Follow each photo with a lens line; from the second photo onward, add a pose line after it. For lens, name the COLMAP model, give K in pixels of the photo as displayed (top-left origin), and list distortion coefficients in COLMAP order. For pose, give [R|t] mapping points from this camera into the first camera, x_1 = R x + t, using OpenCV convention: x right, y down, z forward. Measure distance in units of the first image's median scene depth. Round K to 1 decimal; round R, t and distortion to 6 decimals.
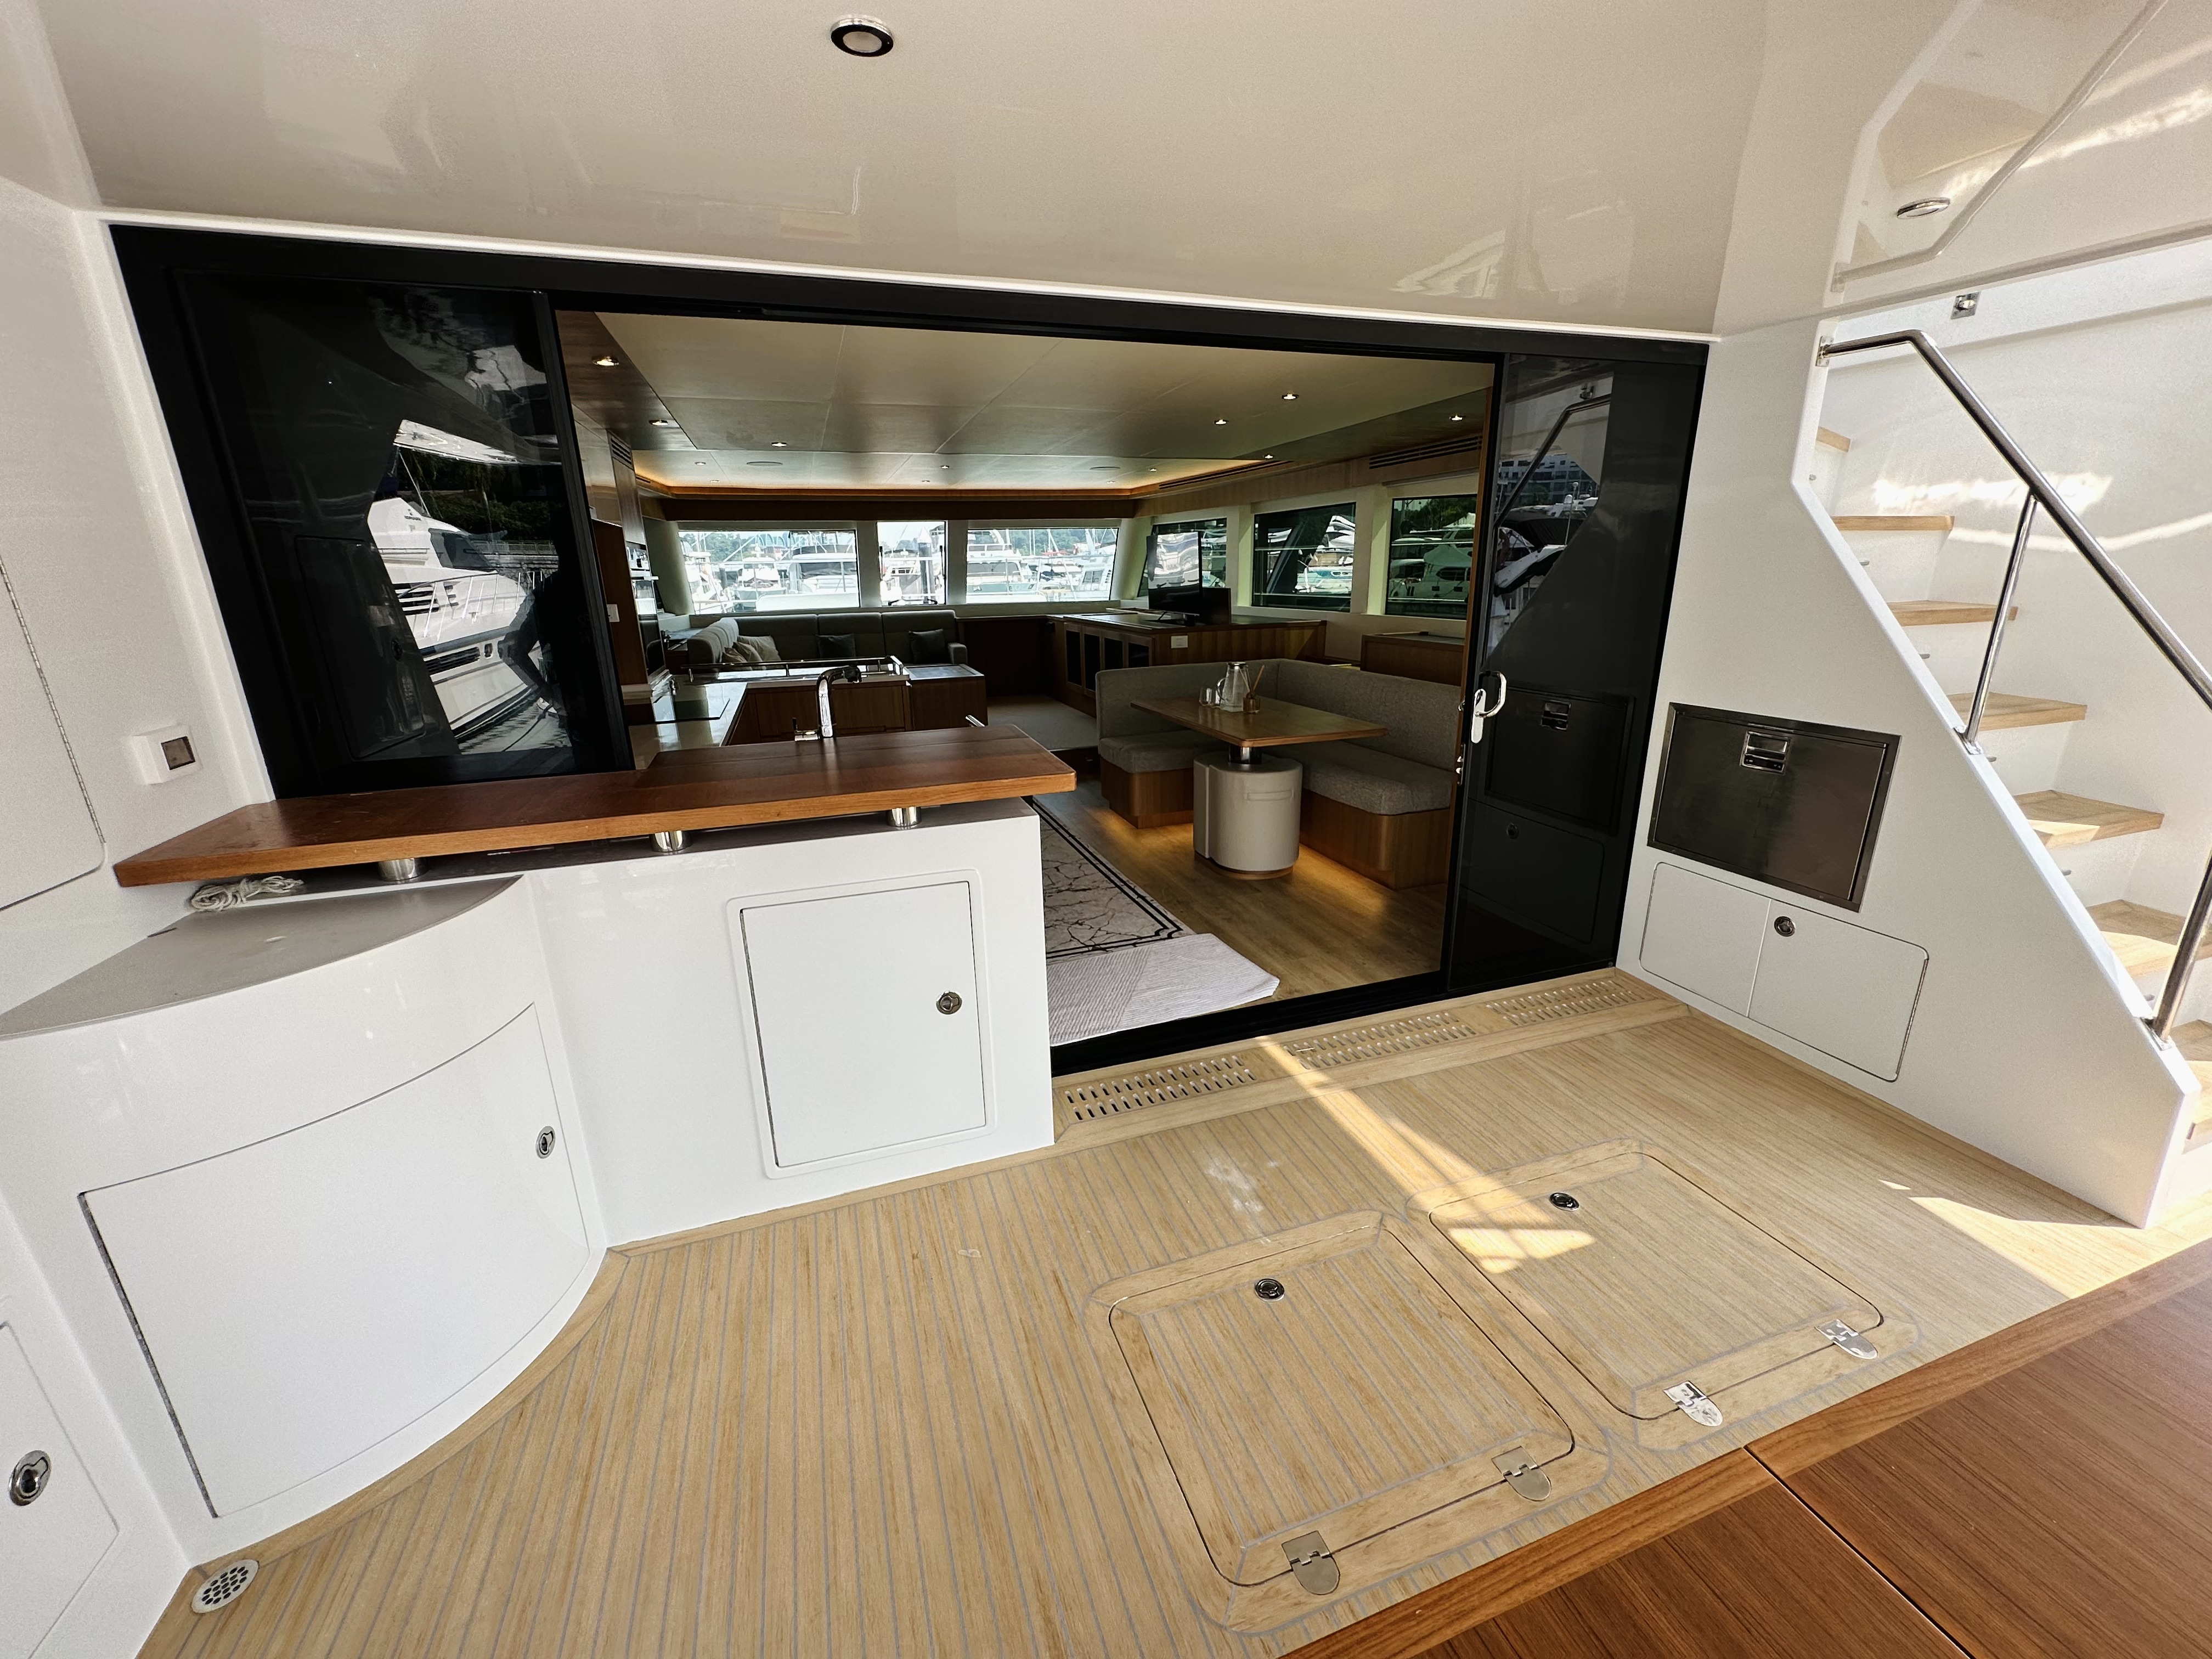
lens RADIAL K [[889.5, 0, 1104.2], [0, 889.5, 827.6], [0, 0, 1]] dist [-0.005096, 0.001071]
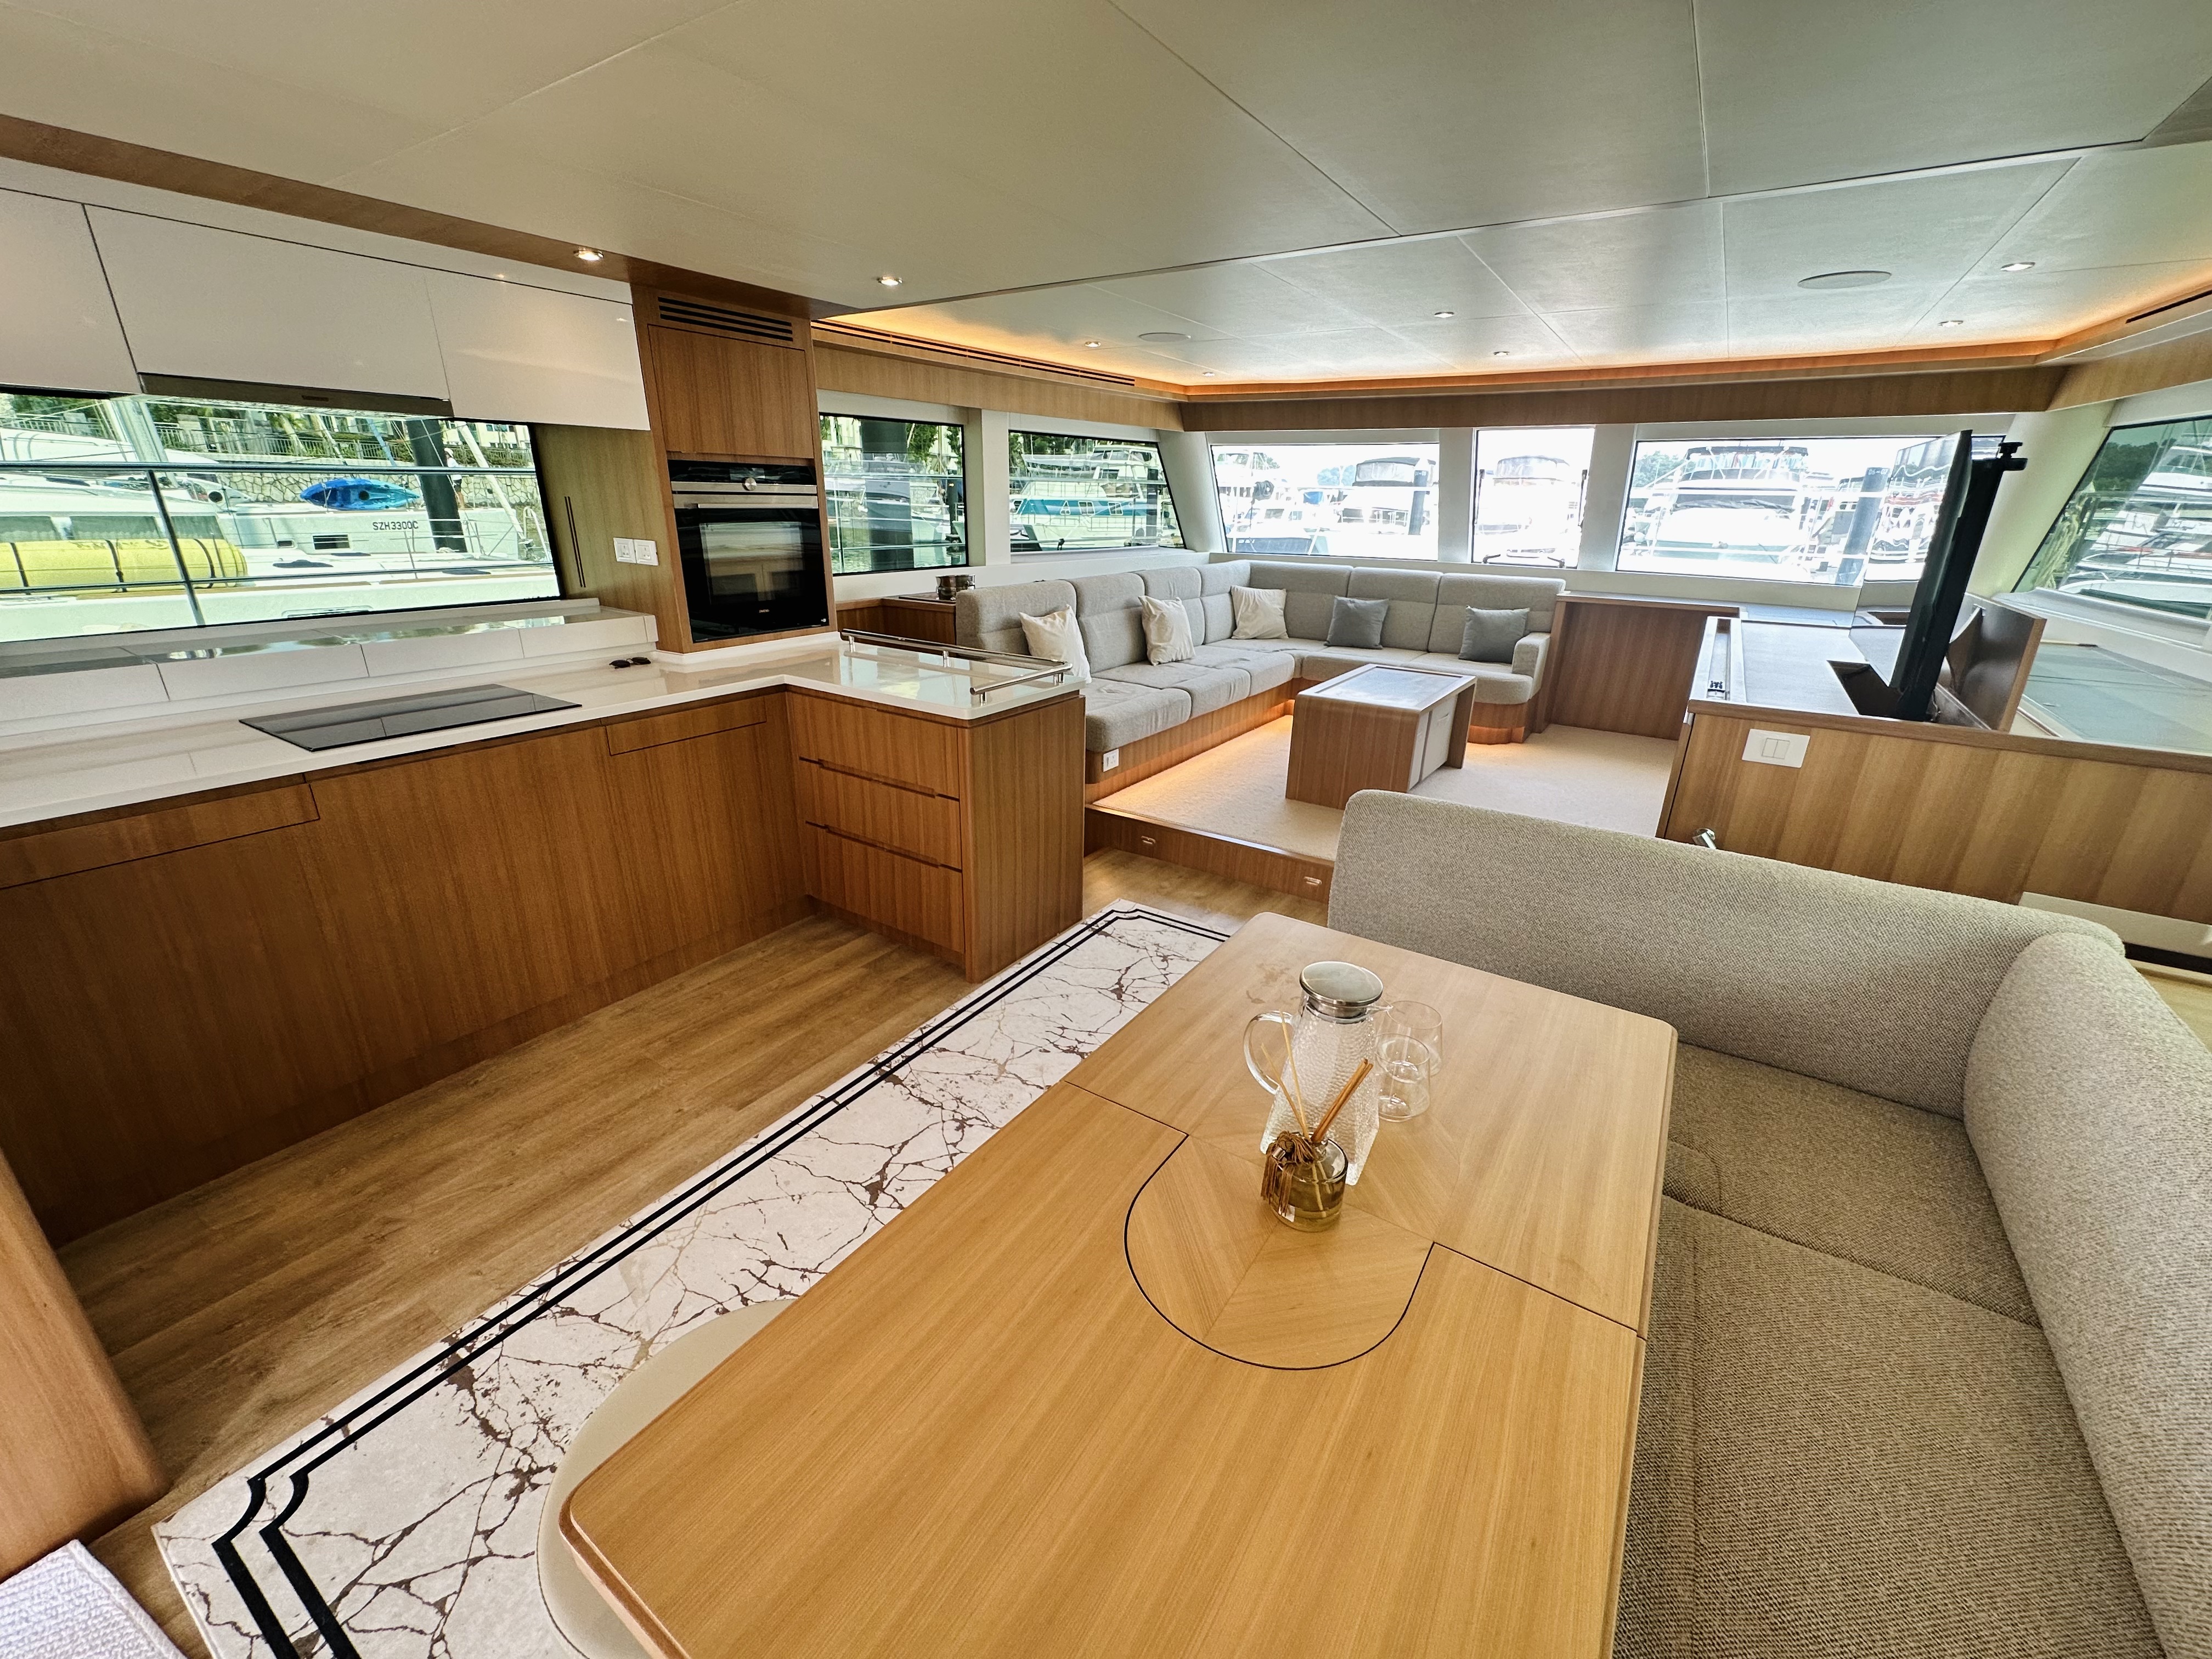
lens RADIAL K [[889.5, 0, 1109.7], [0, 889.5, 833.8], [0, 0, 1]] dist [-0.005096, 0.001071]
pose [[0.607160, 0.314965, -0.729488, 0.525337], [-0.251758, 0.947035, 0.199353, -0.491726], [0.753641, 0.062615, 0.654297, 1.524895]]
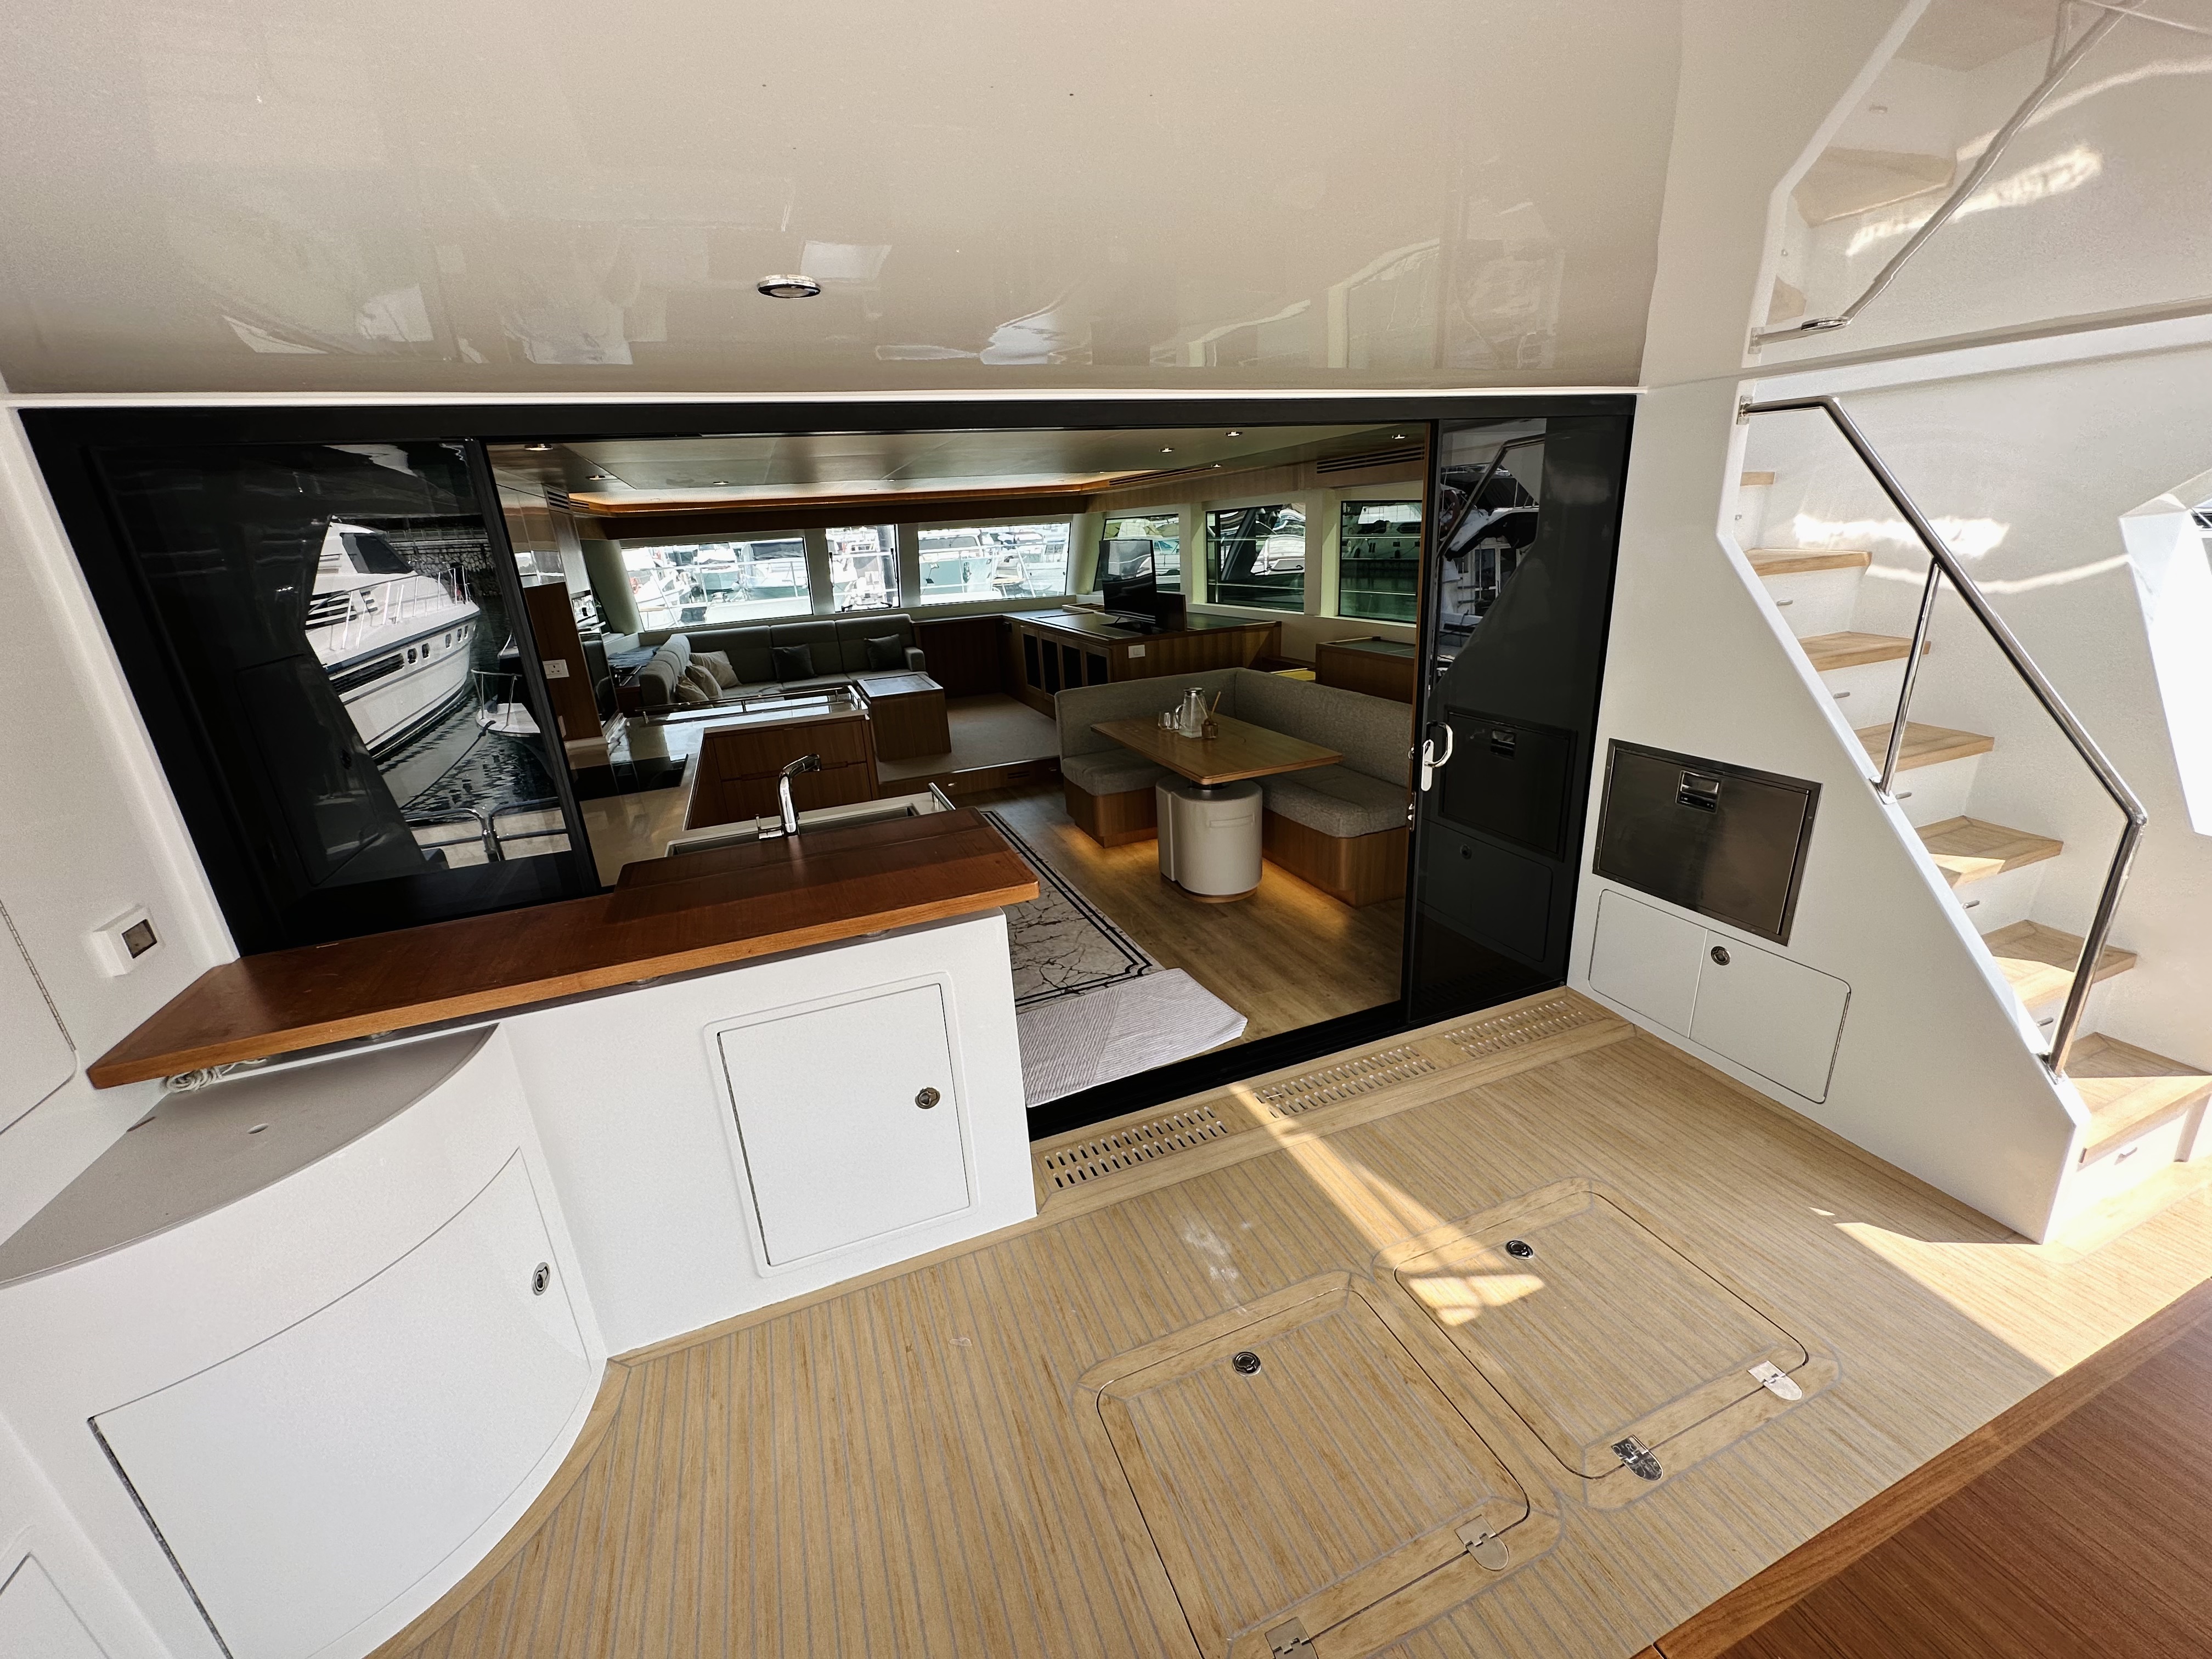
lens RADIAL K [[889.5, 0, 1104.1], [0, 889.5, 827.8], [0, 0, 1]] dist [-0.005096, 0.001071]
pose [[0.998157, -0.049912, 0.034507, 0.009392], [0.048585, 0.998084, 0.038302, -0.135634], [-0.036353, -0.036555, 0.998670, -0.023325]]
